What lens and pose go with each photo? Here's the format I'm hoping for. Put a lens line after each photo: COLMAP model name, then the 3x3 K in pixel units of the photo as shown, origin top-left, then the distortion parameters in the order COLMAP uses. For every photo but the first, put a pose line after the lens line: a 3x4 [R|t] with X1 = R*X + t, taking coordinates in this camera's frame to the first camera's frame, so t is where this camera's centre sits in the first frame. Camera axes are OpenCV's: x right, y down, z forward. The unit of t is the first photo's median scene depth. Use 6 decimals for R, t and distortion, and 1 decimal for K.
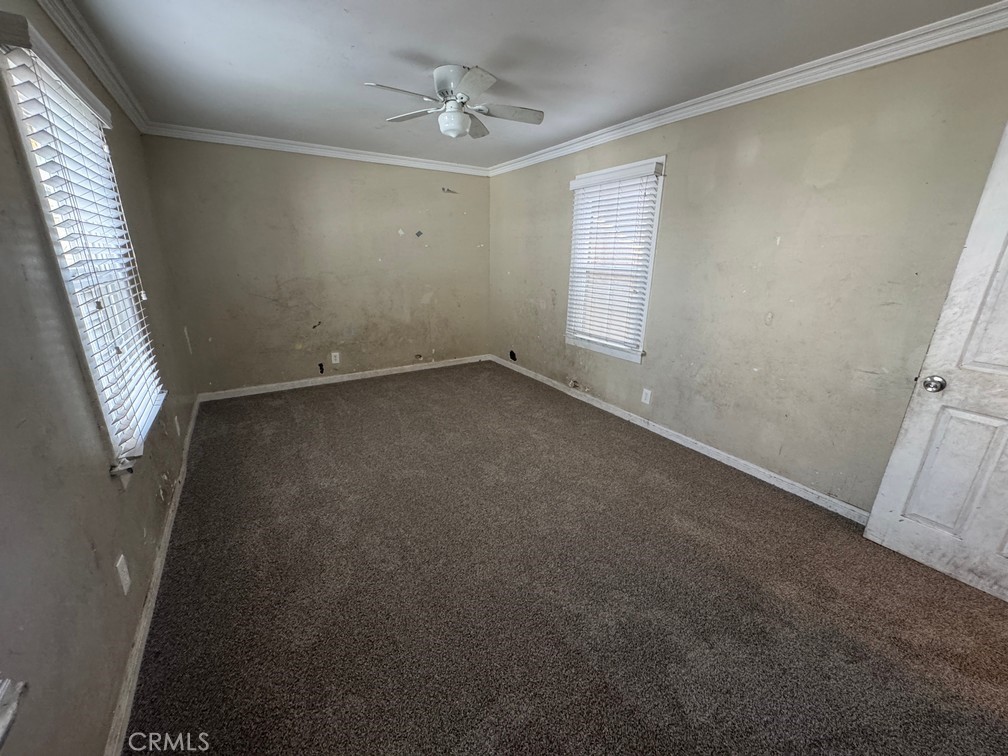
lens RADIAL K [[402.4, 0, 503.2], [0, 402.4, 377.1], [0, 0, 1]] dist [-0.003005, 0.000223]
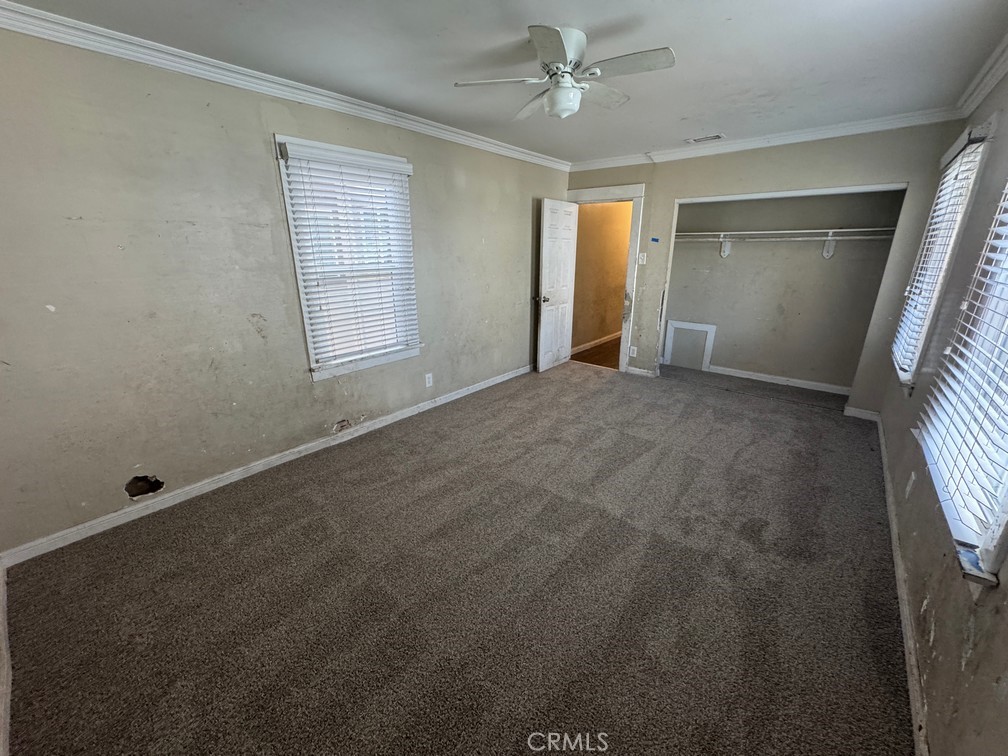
lens RADIAL K [[402.4, 0, 503.2], [0, 402.4, 377.1], [0, 0, 1]] dist [-0.003005, 0.000223]
pose [[-0.307397, -0.301427, 0.902579, -0.564955], [0.280569, 0.877629, 0.388650, -0.267228], [-0.909279, 0.372705, -0.185210, 0.820294]]
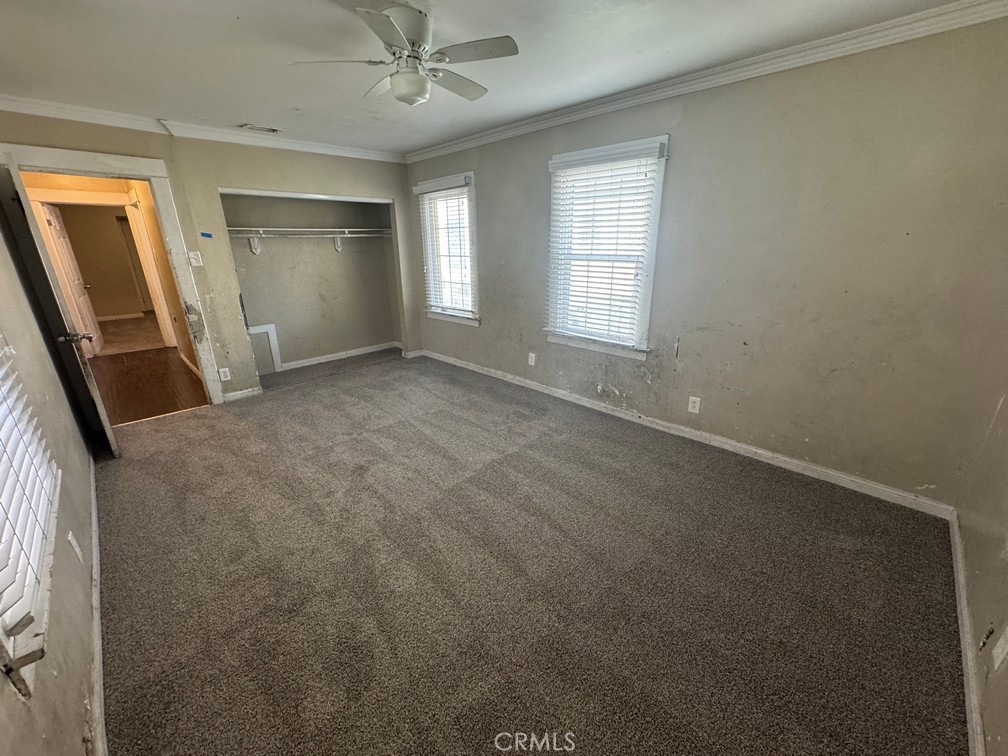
lens RADIAL K [[402.4, 0, 503.2], [0, 402.4, 377.1], [0, 0, 1]] dist [-0.003005, 0.000223]
pose [[-0.975591, 0.069726, -0.208232, -0.051415], [-0.065207, 0.813498, 0.577901, -0.350322], [0.209691, 0.577373, -0.789095, 1.108651]]
